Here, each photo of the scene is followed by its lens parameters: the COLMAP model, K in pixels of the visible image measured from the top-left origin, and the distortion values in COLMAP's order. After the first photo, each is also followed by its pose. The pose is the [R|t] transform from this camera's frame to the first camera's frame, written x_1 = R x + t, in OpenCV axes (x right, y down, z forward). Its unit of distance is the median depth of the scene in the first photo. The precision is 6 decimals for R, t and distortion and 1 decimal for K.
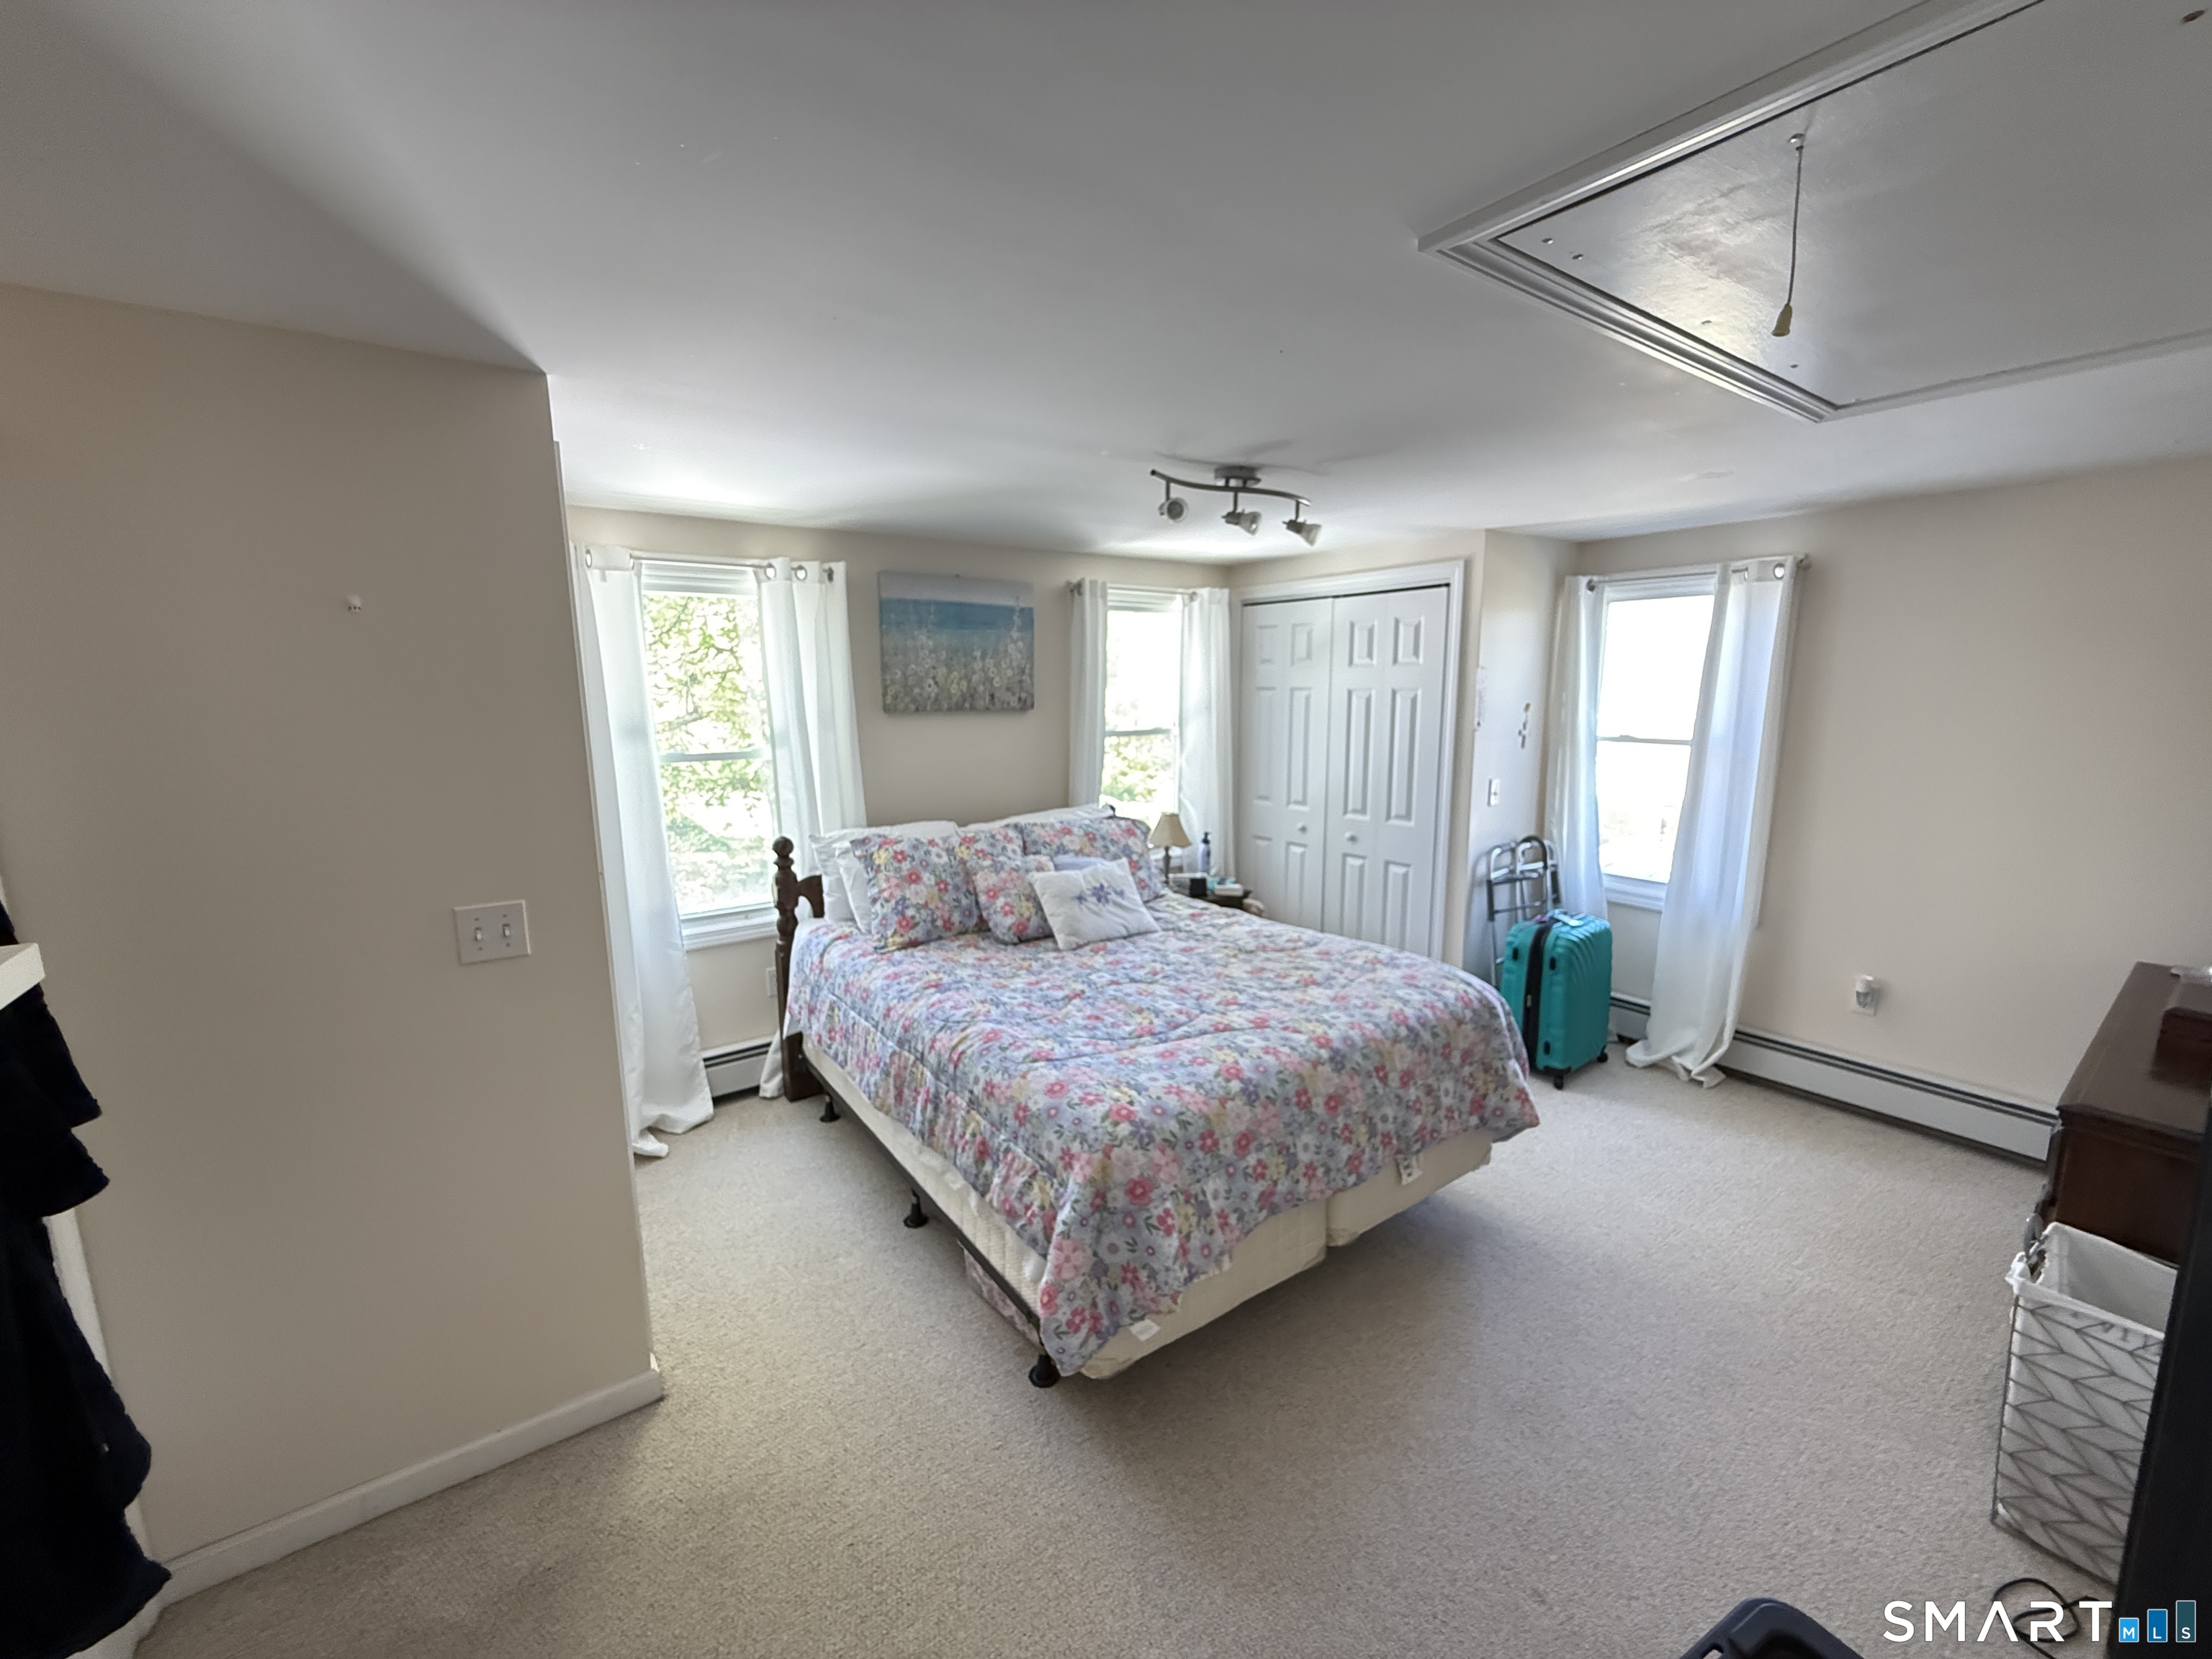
lens RADIAL K [[885.4, 0, 1119.0], [0, 885.4, 822.4], [0, 0, 1]] dist [-0.001871, 0.000596]
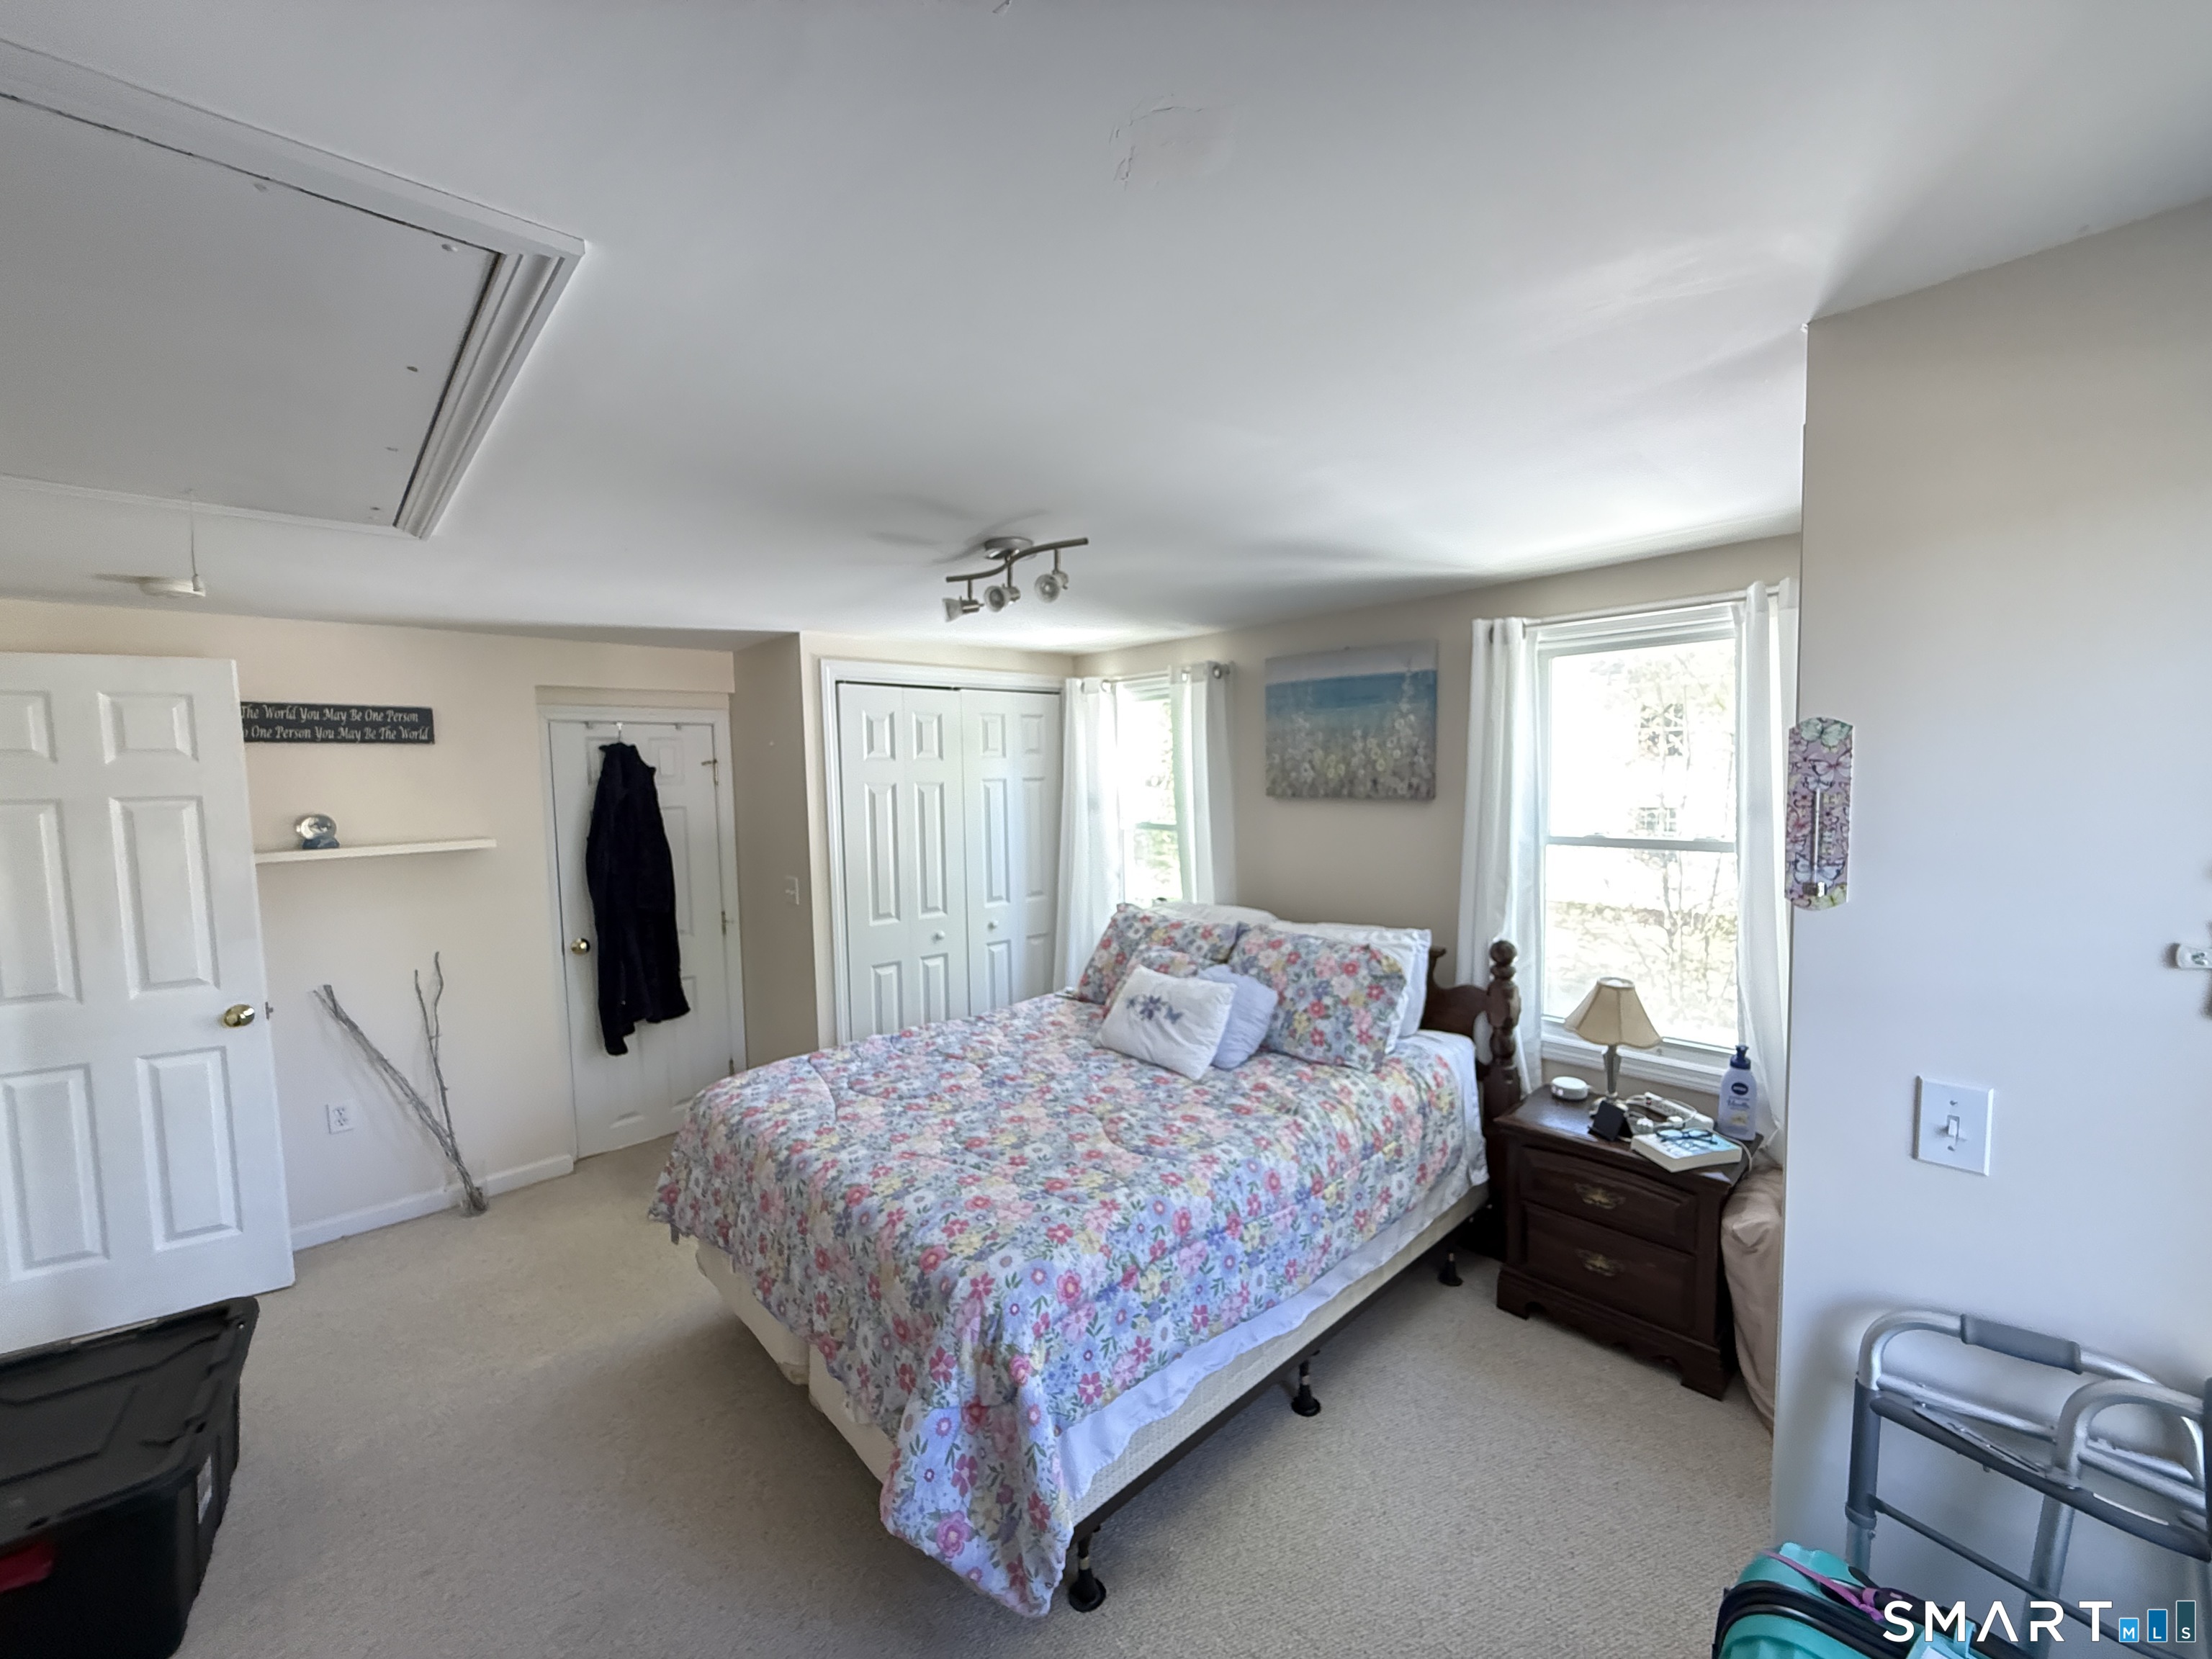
lens RADIAL K [[885.4, 0, 1091.5], [0, 885.4, 828.4], [0, 0, 1]] dist [-0.001871, 0.000596]
pose [[0.109288, 0.070584, -0.991501, 0.699824], [-0.135499, 0.989222, 0.055487, -0.114333], [0.984731, 0.128284, 0.117674, 0.673382]]
